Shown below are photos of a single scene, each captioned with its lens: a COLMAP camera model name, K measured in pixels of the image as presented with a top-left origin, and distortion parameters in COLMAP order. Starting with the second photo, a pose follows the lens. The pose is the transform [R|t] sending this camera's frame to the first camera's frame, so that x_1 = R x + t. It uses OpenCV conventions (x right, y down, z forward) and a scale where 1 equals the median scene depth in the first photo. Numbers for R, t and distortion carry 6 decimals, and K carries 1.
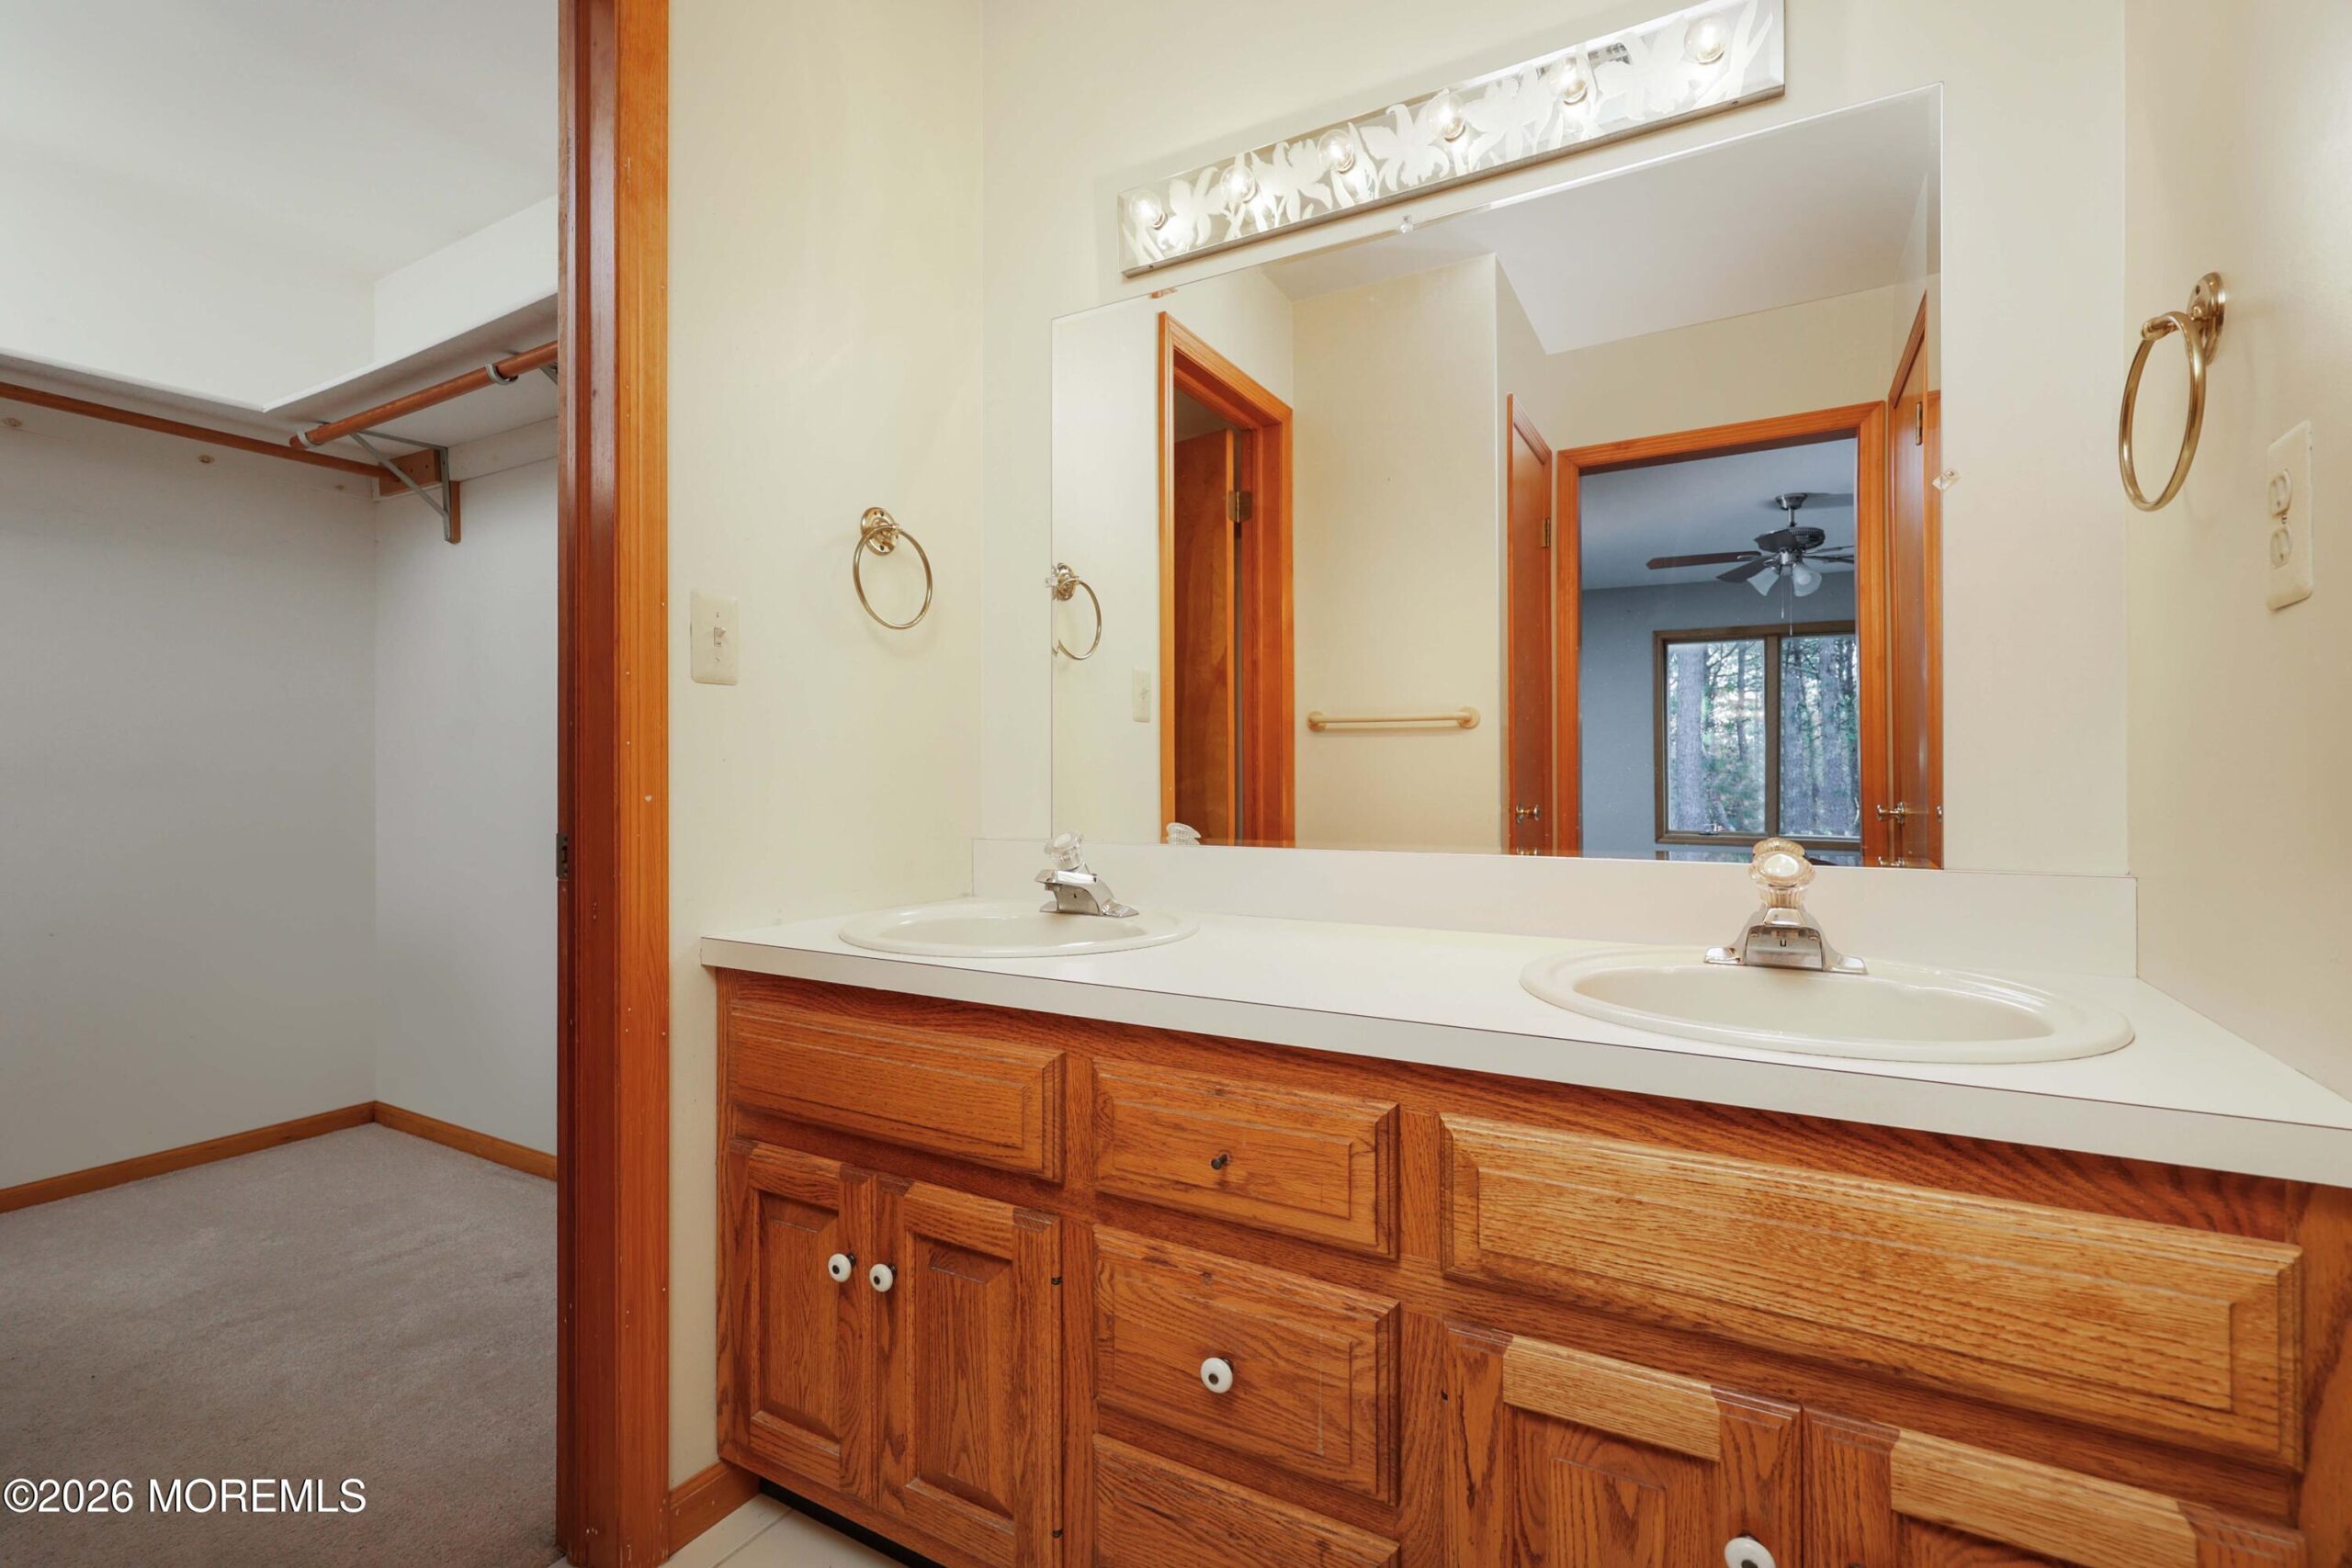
lens RADIAL K [[1032.9, 0, 1185.5], [0, 1032.9, 779.1], [0, 0, 1]] dist [0.003329, 0.000299]
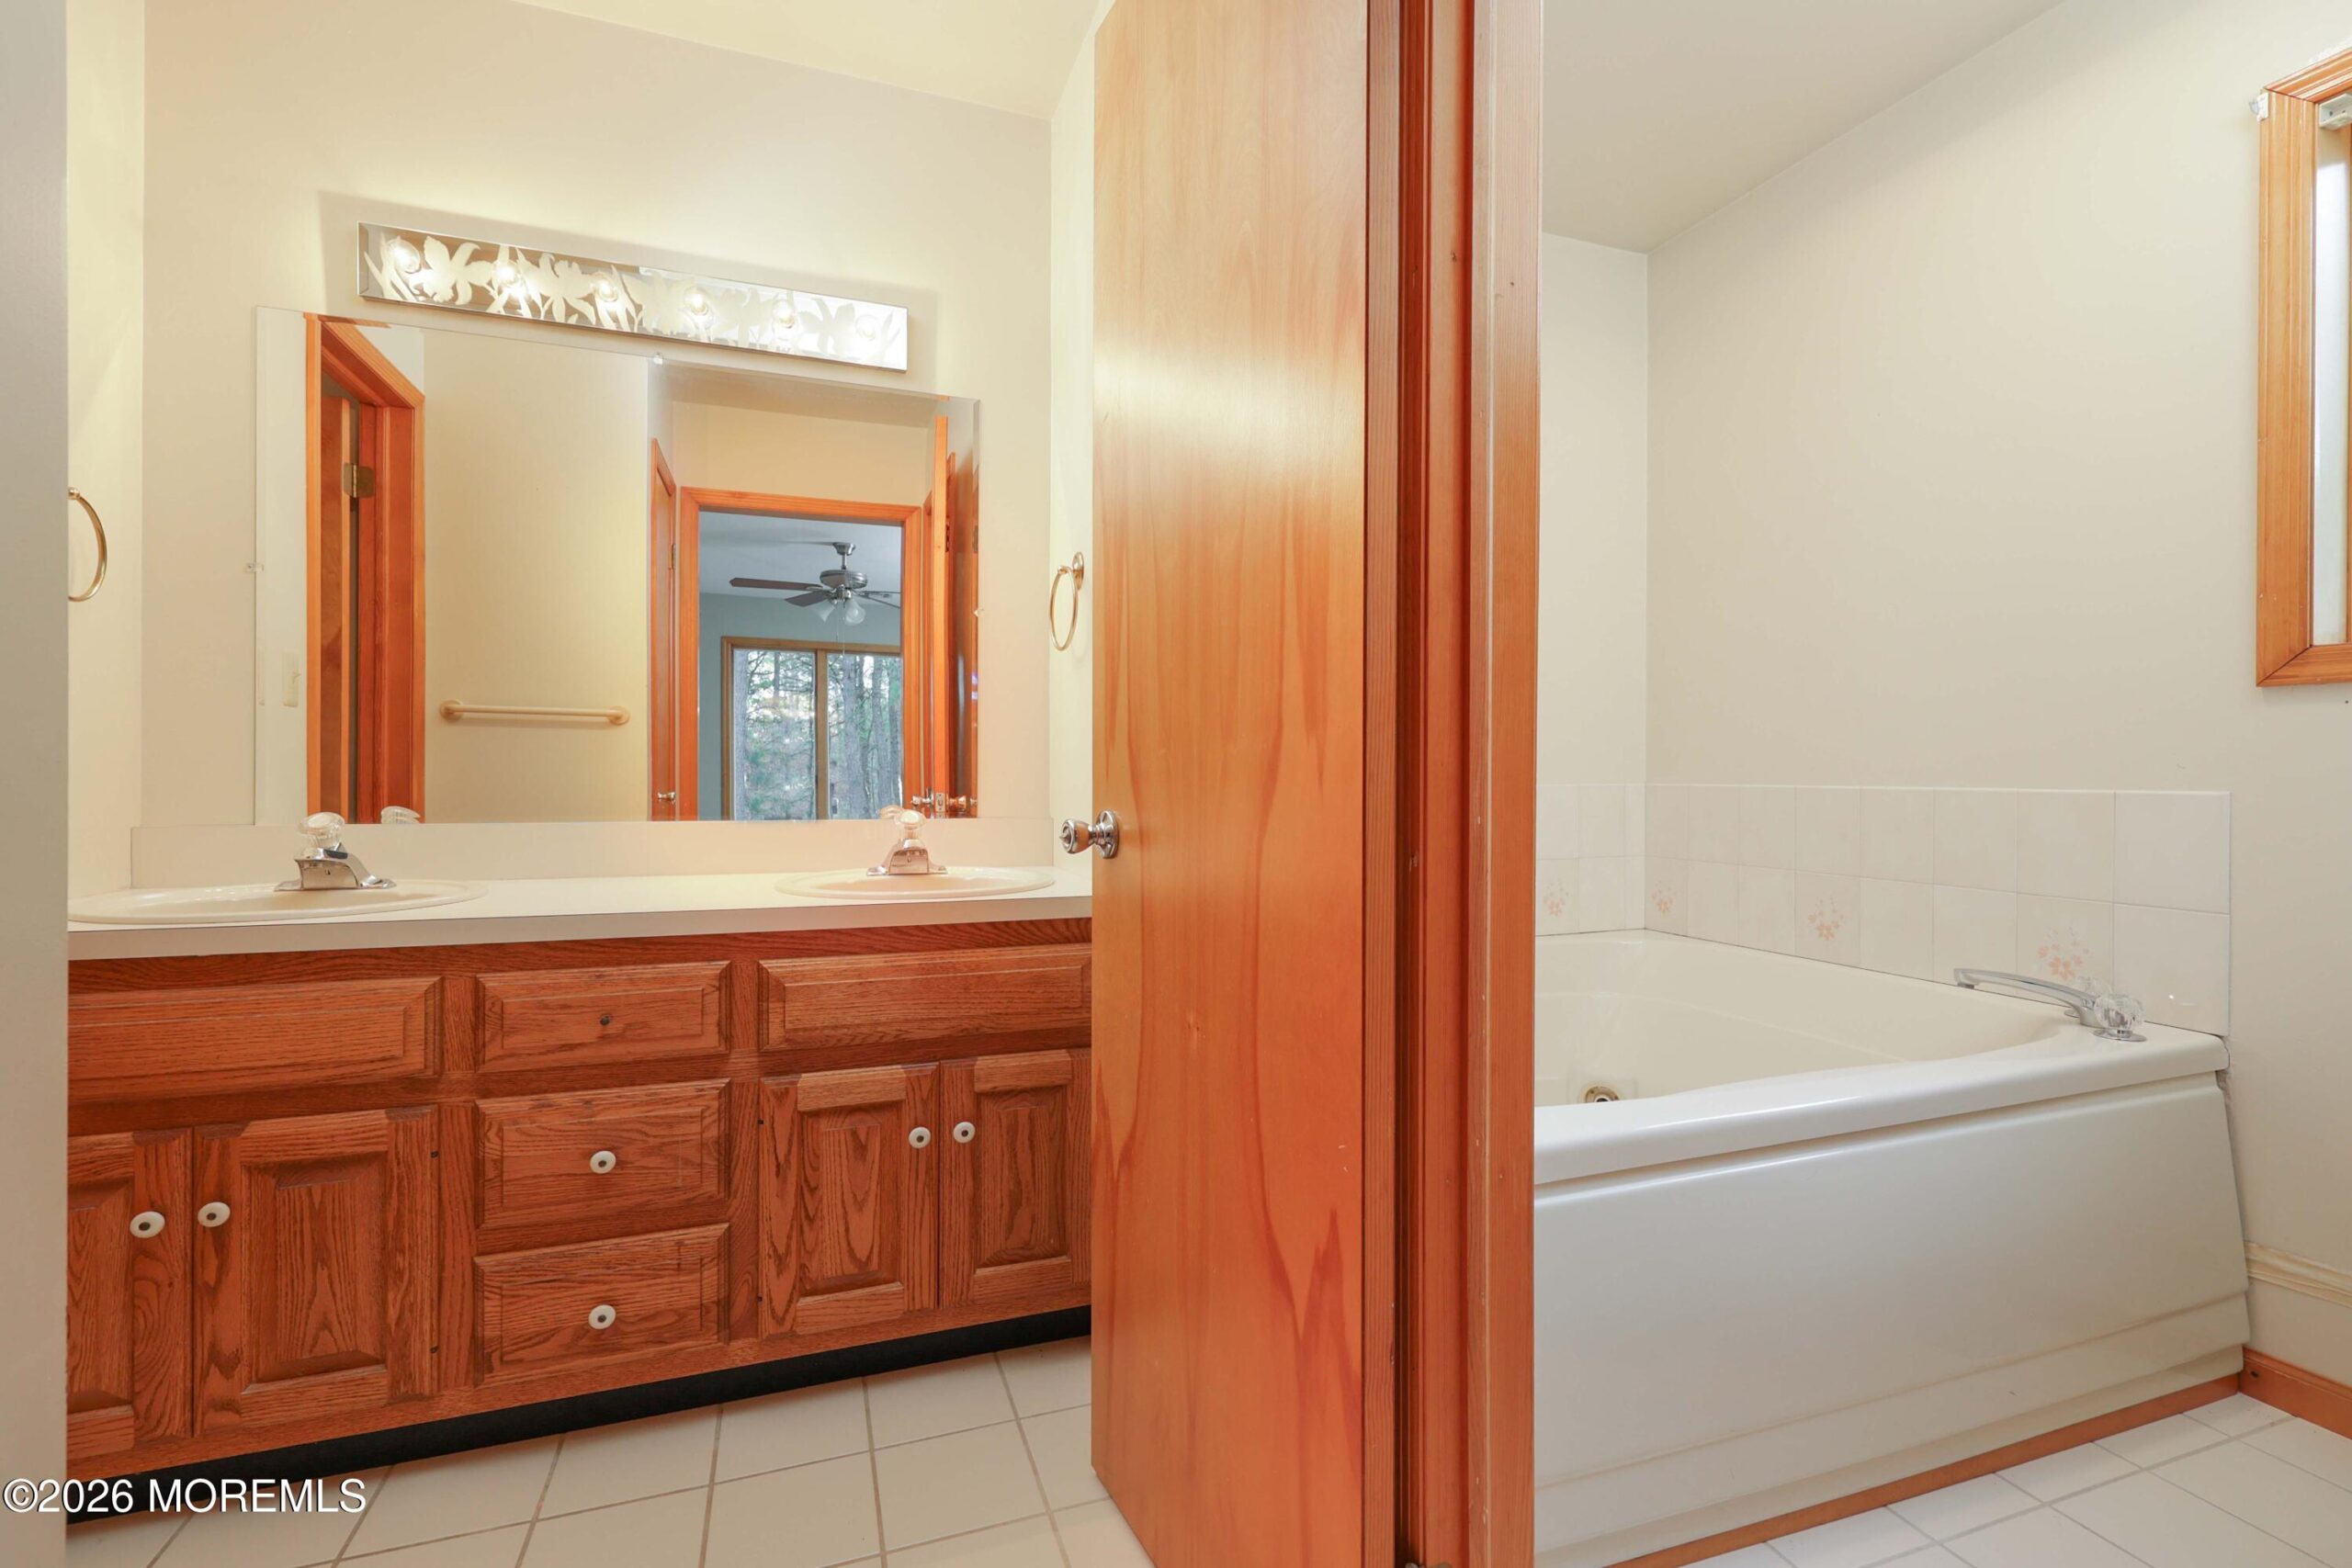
lens RADIAL K [[1032.9, 0, 1178.5], [0, 1032.9, 781.8], [0, 0, 1]] dist [0.003329, 0.000299]
pose [[0.644260, -0.000862, 0.764806, -0.514113], [-0.006943, 0.999952, 0.006975, 0.005656], [-0.764775, -0.009804, 0.644222, -0.535410]]
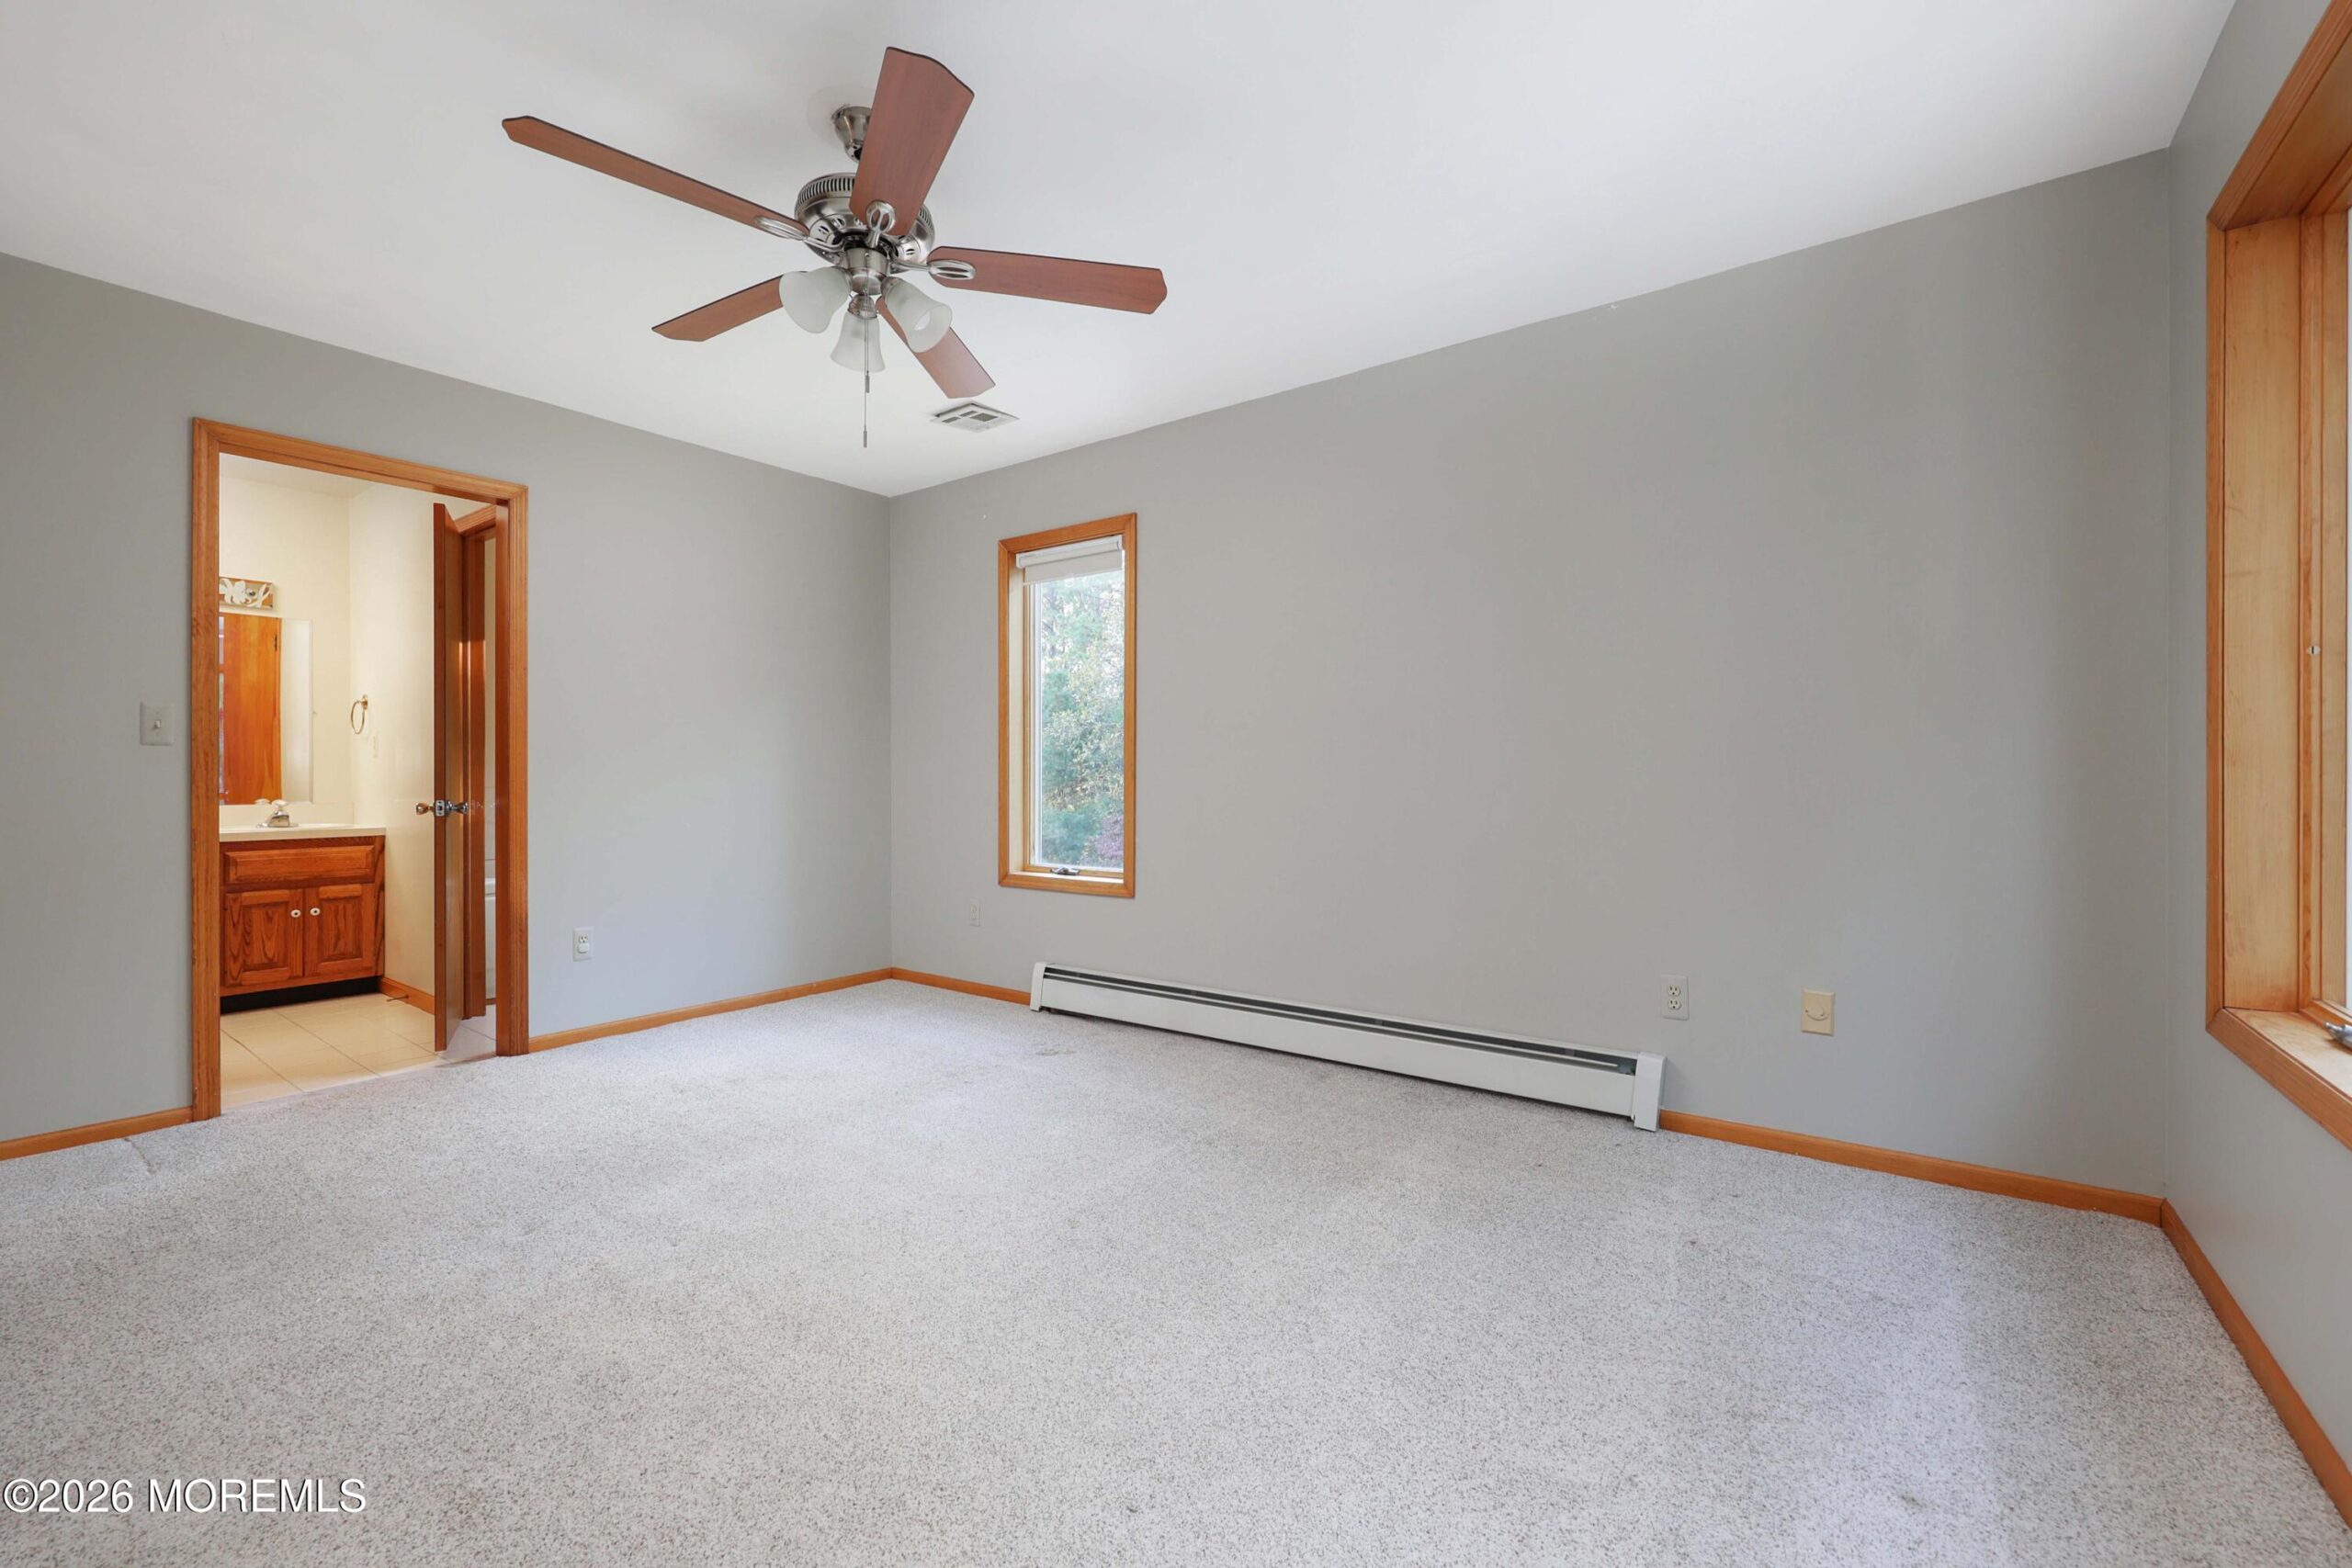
lens RADIAL K [[1032.9, 0, 1151.6], [0, 1032.9, 773.8], [0, 0, 1]] dist [0.003329, 0.000299]
pose [[0.151688, -0.007996, 0.988396, -3.272331], [-0.005261, 0.999947, 0.008897, -0.100589], [-0.988414, -0.006550, 0.151638, -3.399629]]
